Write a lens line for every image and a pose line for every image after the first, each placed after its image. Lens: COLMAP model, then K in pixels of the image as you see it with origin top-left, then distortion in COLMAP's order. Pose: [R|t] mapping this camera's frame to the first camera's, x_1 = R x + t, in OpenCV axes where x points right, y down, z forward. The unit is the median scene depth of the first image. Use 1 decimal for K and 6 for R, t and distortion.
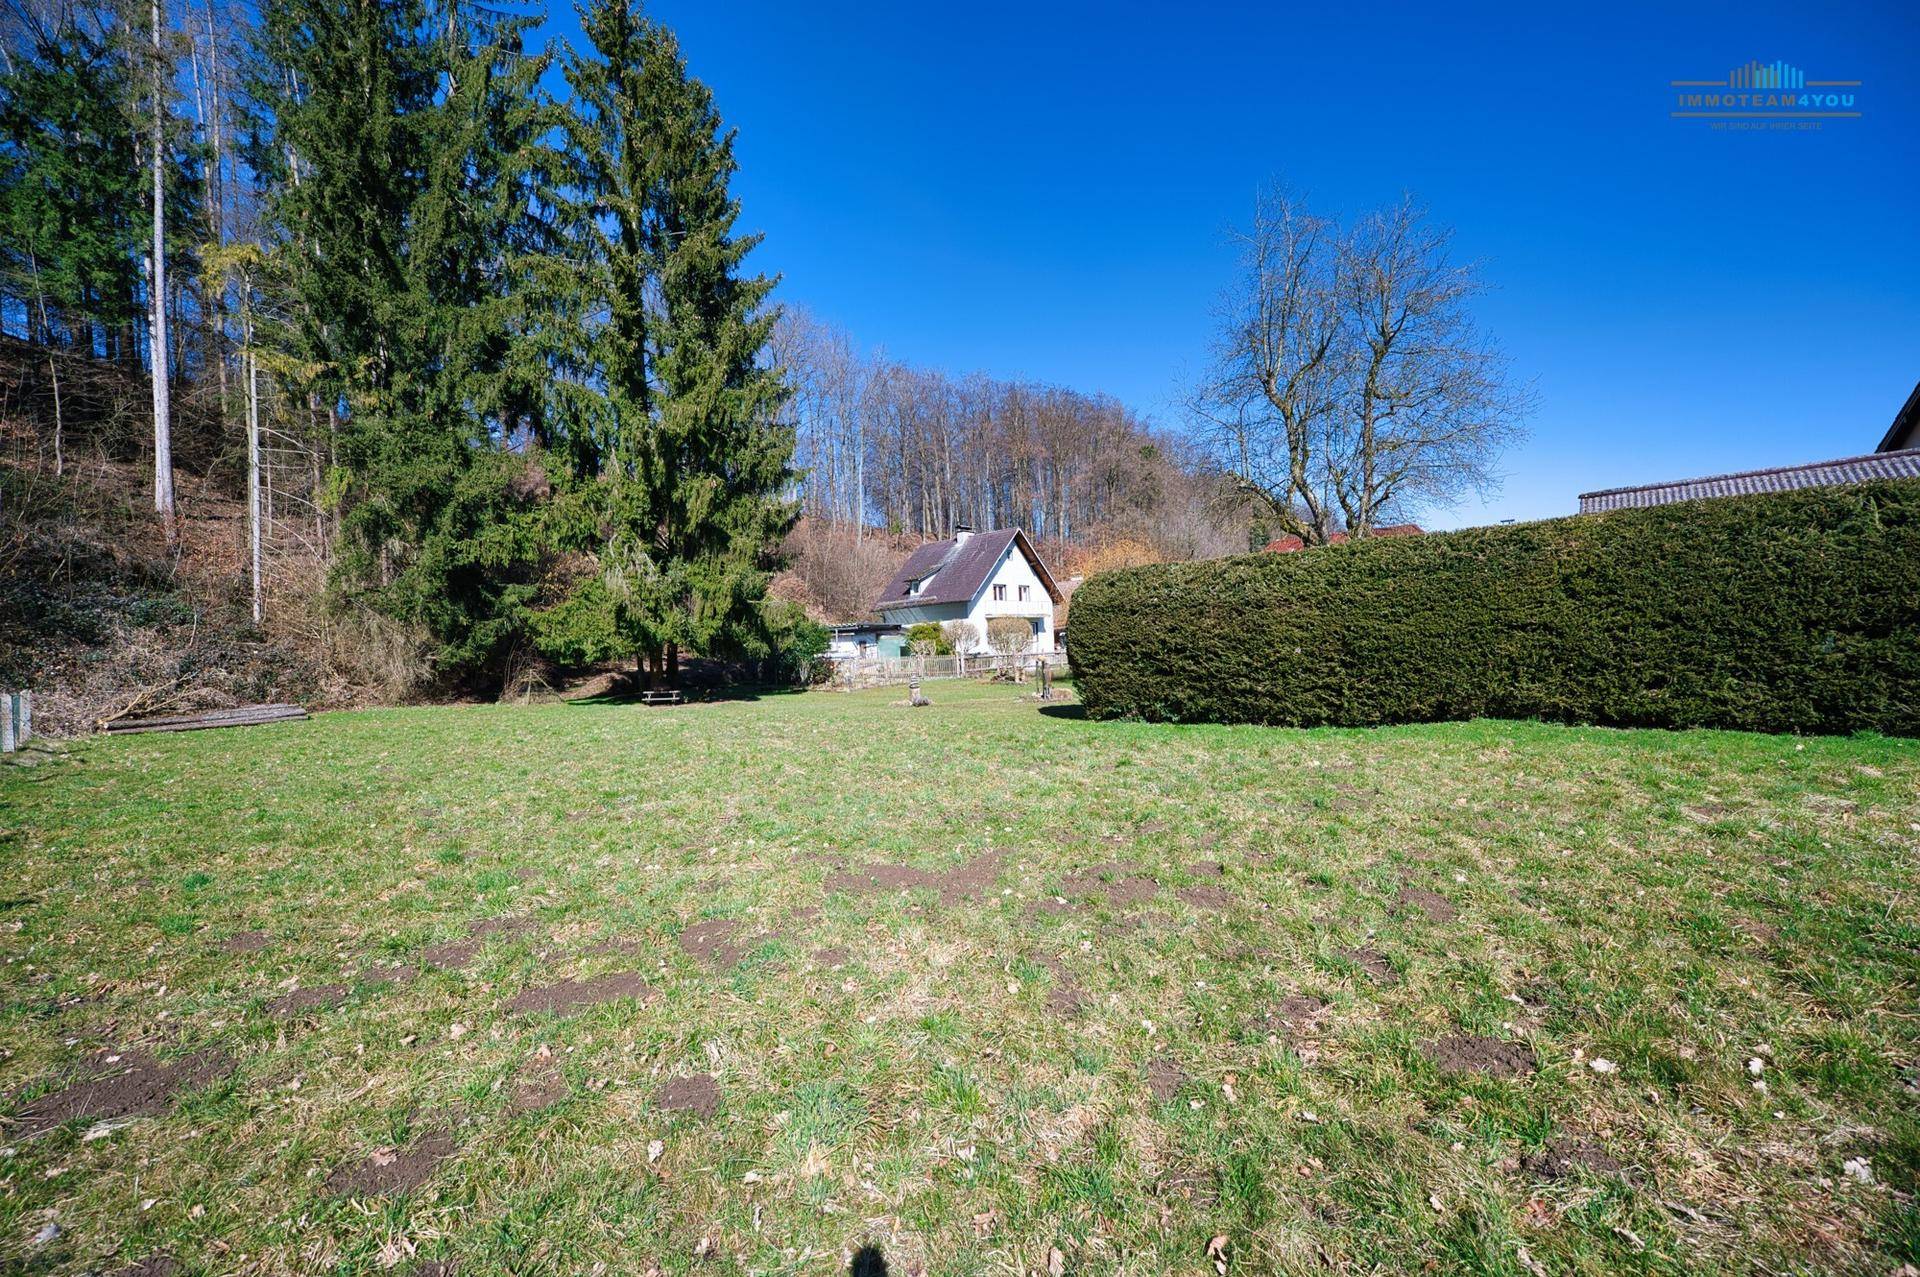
lens RADIAL K [[763.2, 0, 963.8], [0, 763.2, 641.1], [0, 0, 1]] dist [0.001008, 0.001394]
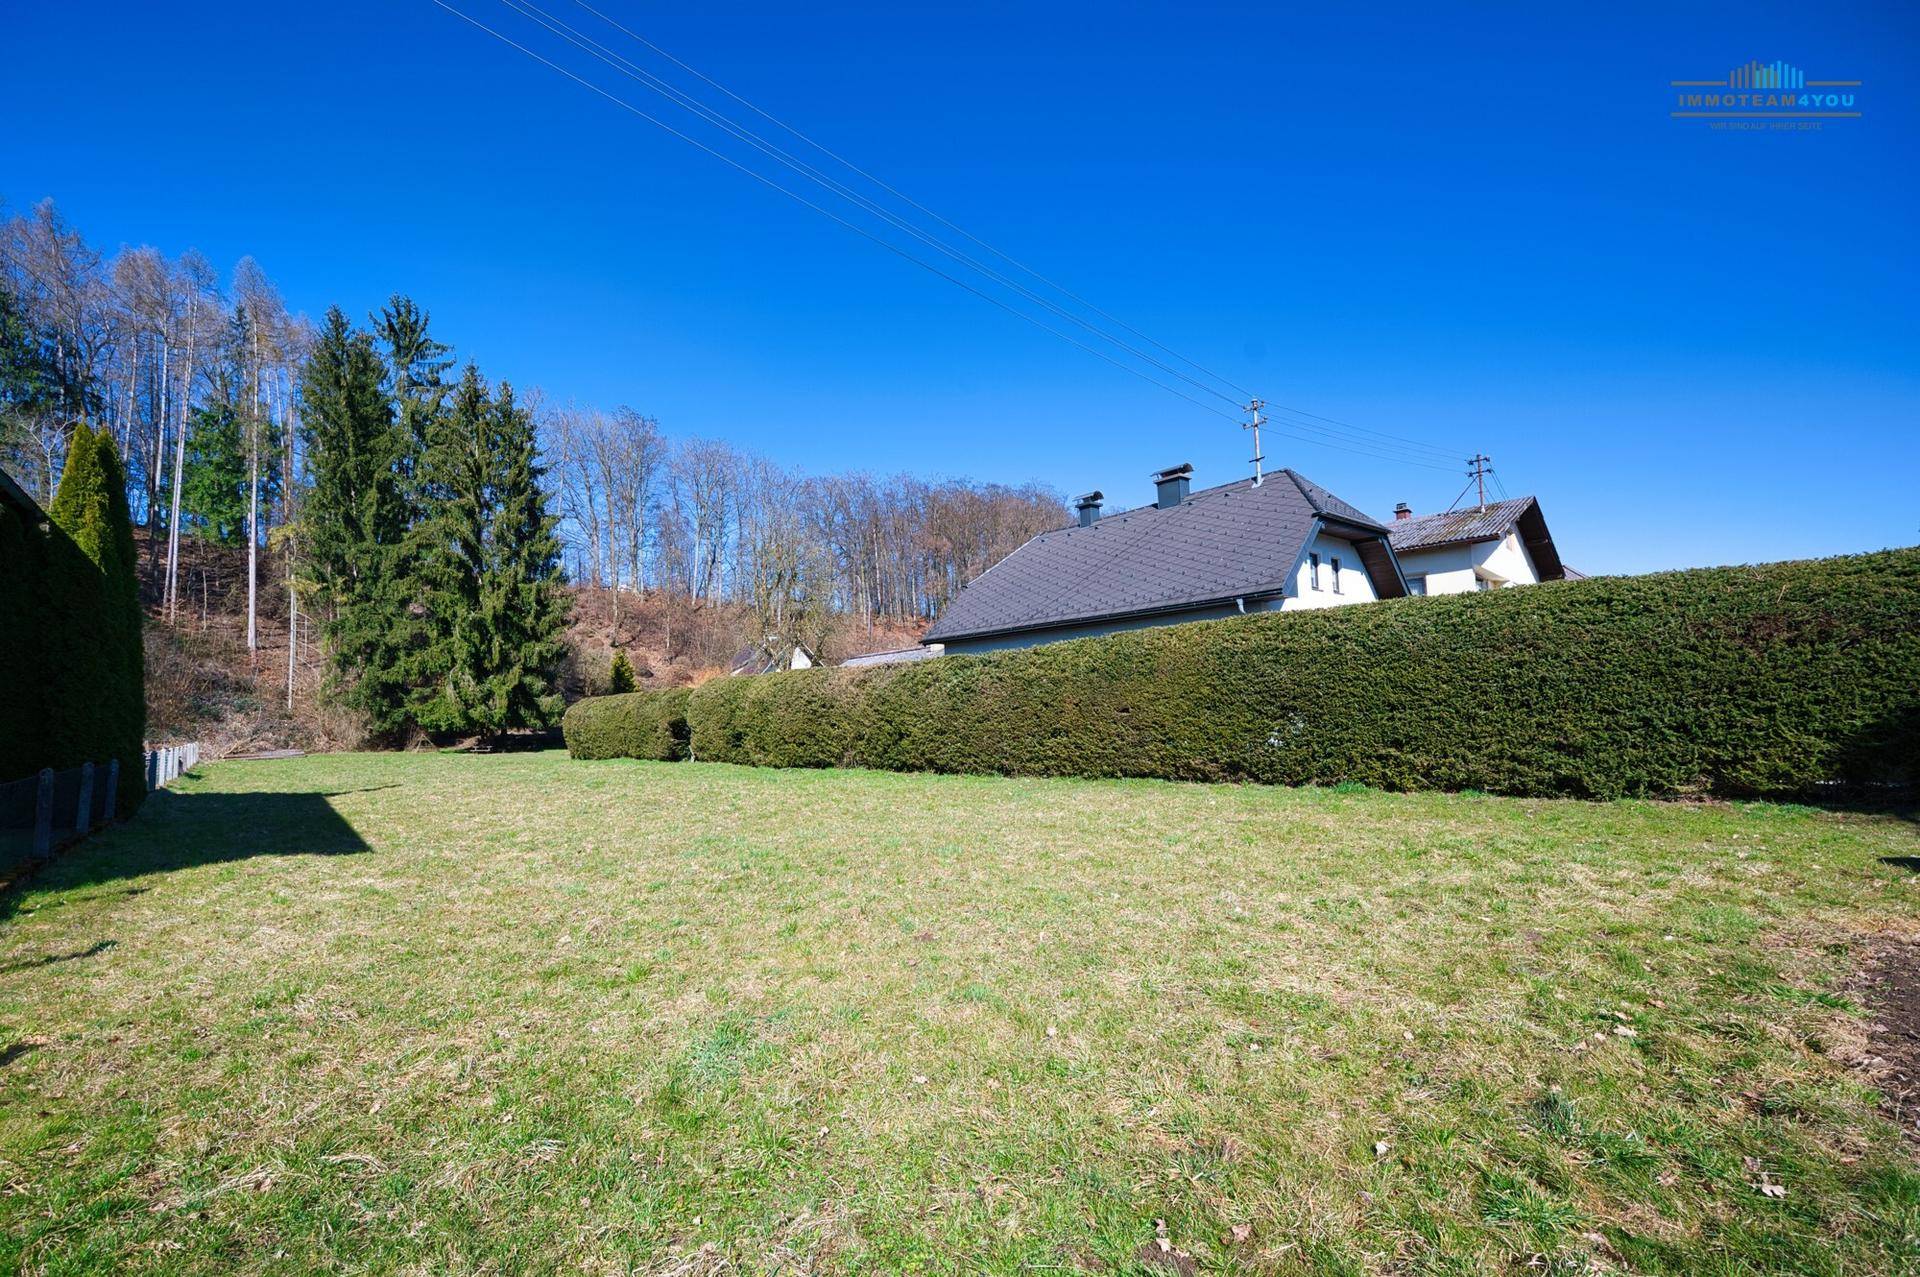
lens RADIAL K [[820.4, 0, 932.3], [0, 820.4, 674.5], [0, 0, 1]] dist [-0.000701, -0.000073]
pose [[0.992430, 0.002522, -0.122790, 0.995005], [-0.006537, 0.999457, -0.032309, -0.056010], [0.122642, 0.032867, 0.991907, -0.913160]]
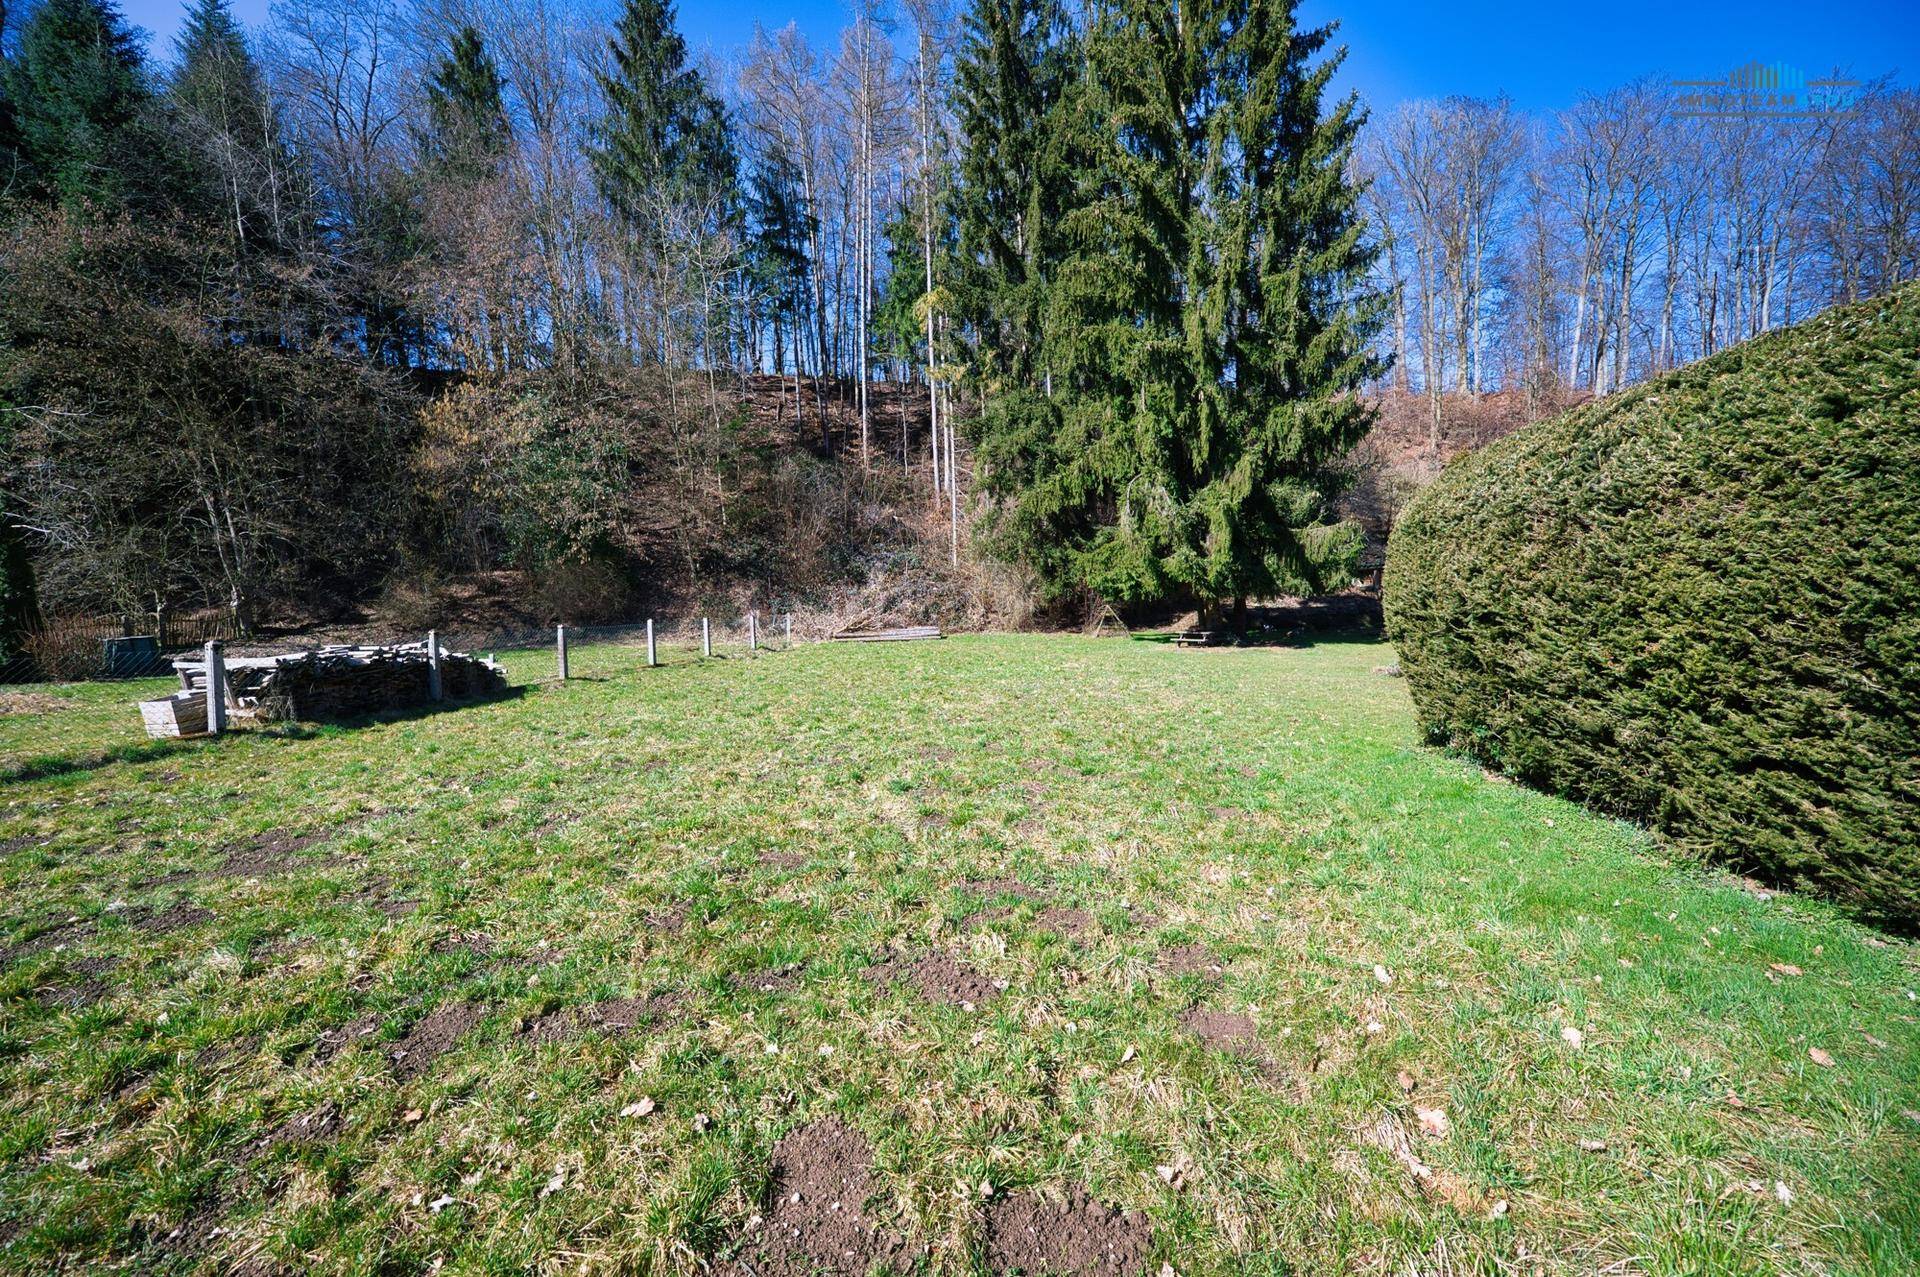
lens RADIAL K [[763.2, 0, 973.3], [0, 763.2, 638.8], [0, 0, 1]] dist [0.001008, 0.001394]
pose [[0.543761, 0.064182, -0.836782, 0.258031], [0.011547, 0.996405, 0.083929, -0.008694], [0.839161, -0.055300, 0.541065, 0.272324]]
